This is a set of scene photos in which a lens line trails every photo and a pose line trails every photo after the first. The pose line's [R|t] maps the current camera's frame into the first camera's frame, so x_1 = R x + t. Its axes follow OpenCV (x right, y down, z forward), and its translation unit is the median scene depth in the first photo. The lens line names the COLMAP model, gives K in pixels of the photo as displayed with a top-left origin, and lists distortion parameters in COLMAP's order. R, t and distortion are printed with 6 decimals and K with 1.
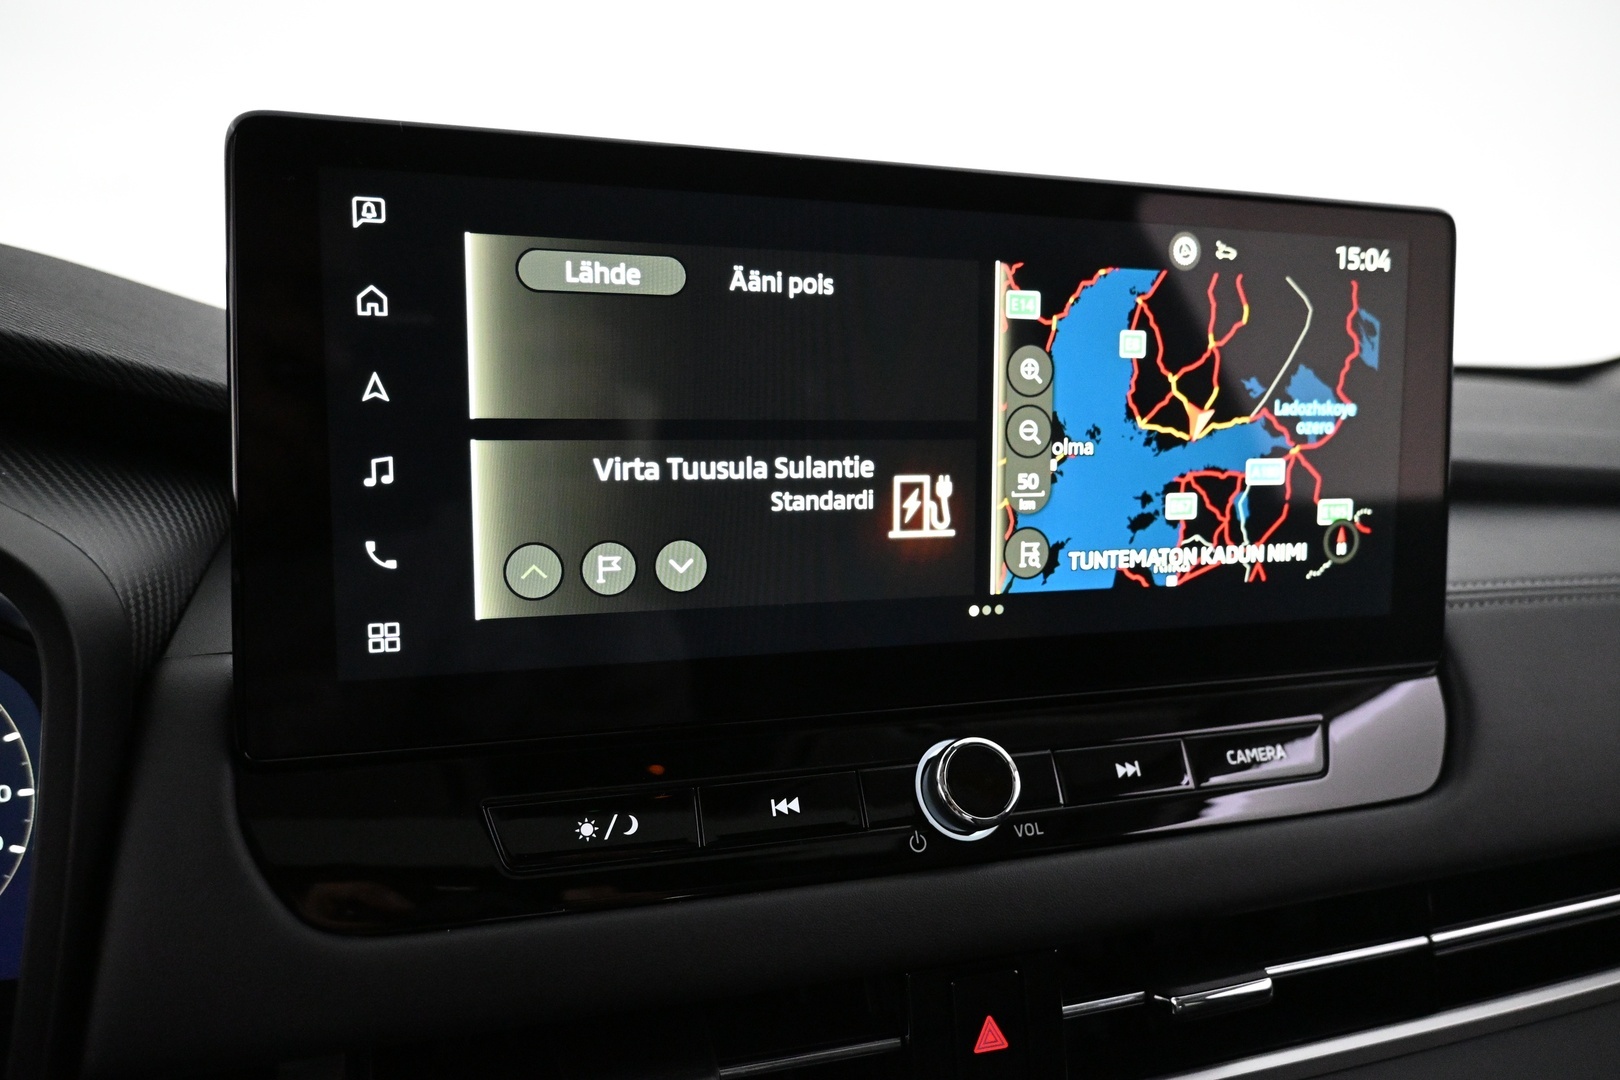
lens RADIAL K [[1092.0, 0, 807.2], [0, 1092.0, 538.7], [0, 0, 1]] dist [-0.014006, 0.001587]
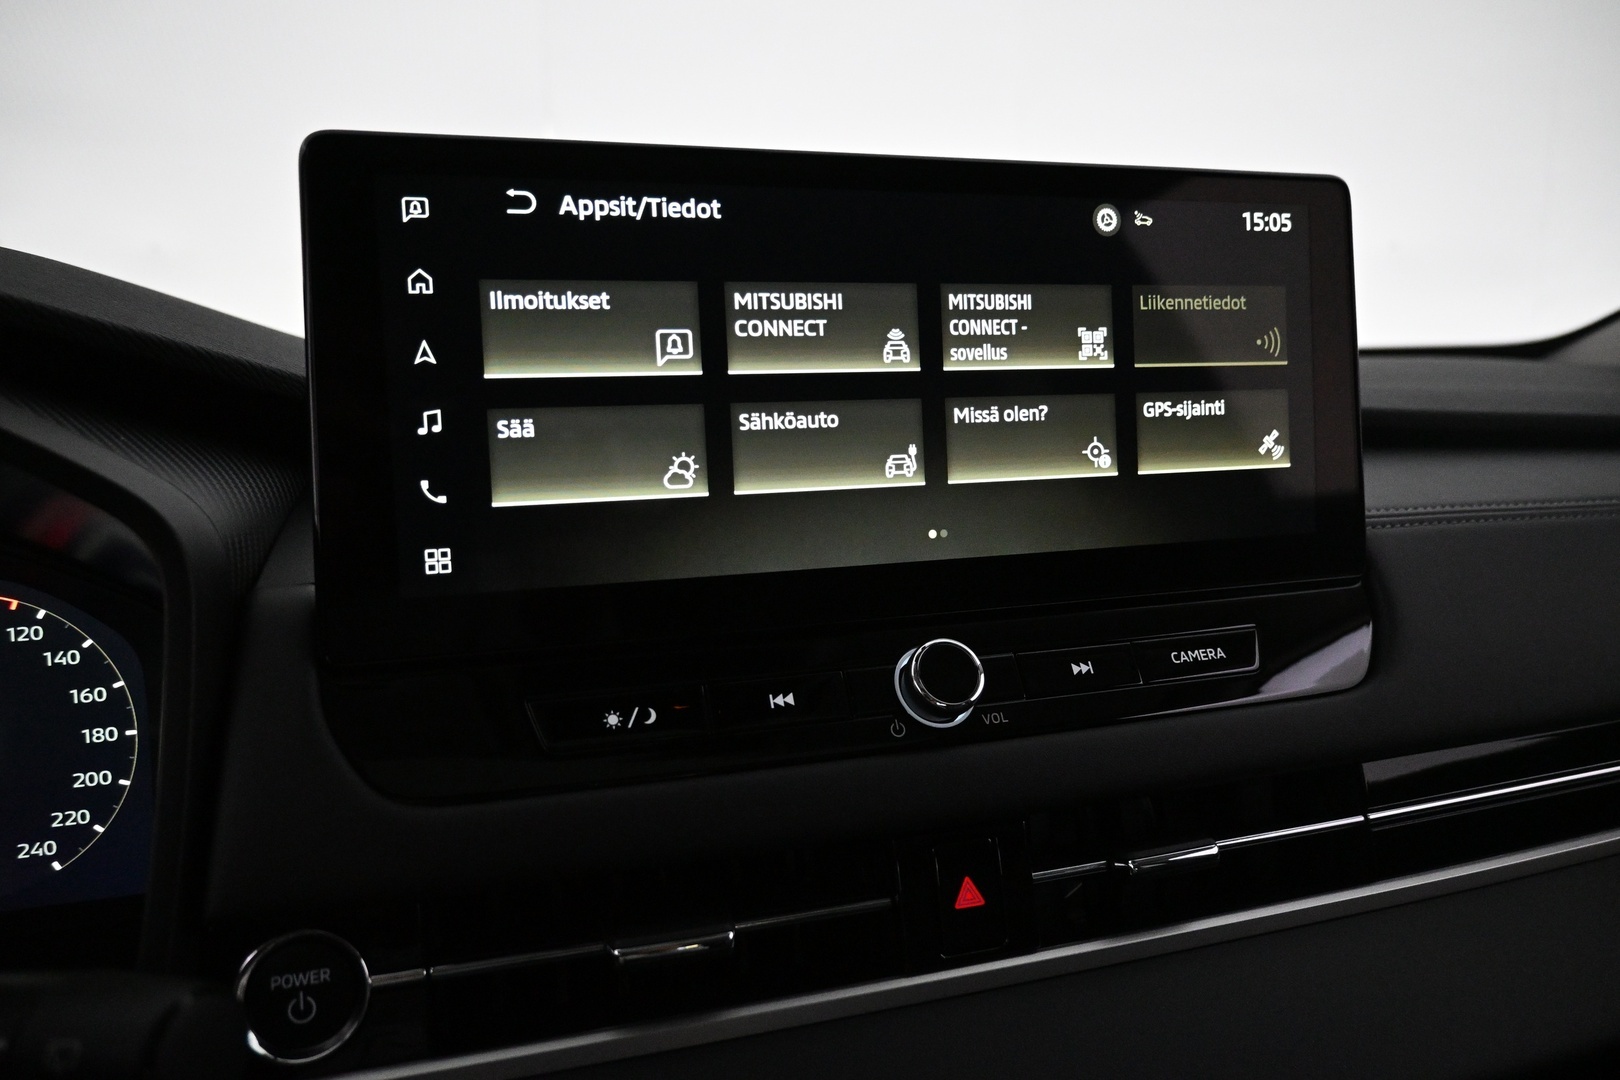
lens RADIAL K [[1092.0, 0, 811.2], [0, 1092.0, 541.8], [0, 0, 1]] dist [-0.014006, 0.001587]
pose [[0.998774, -0.046644, -0.016567, 0.038118], [0.045960, 0.998162, -0.039512, 0.121577], [0.018379, 0.038702, 0.999082, -0.171333]]
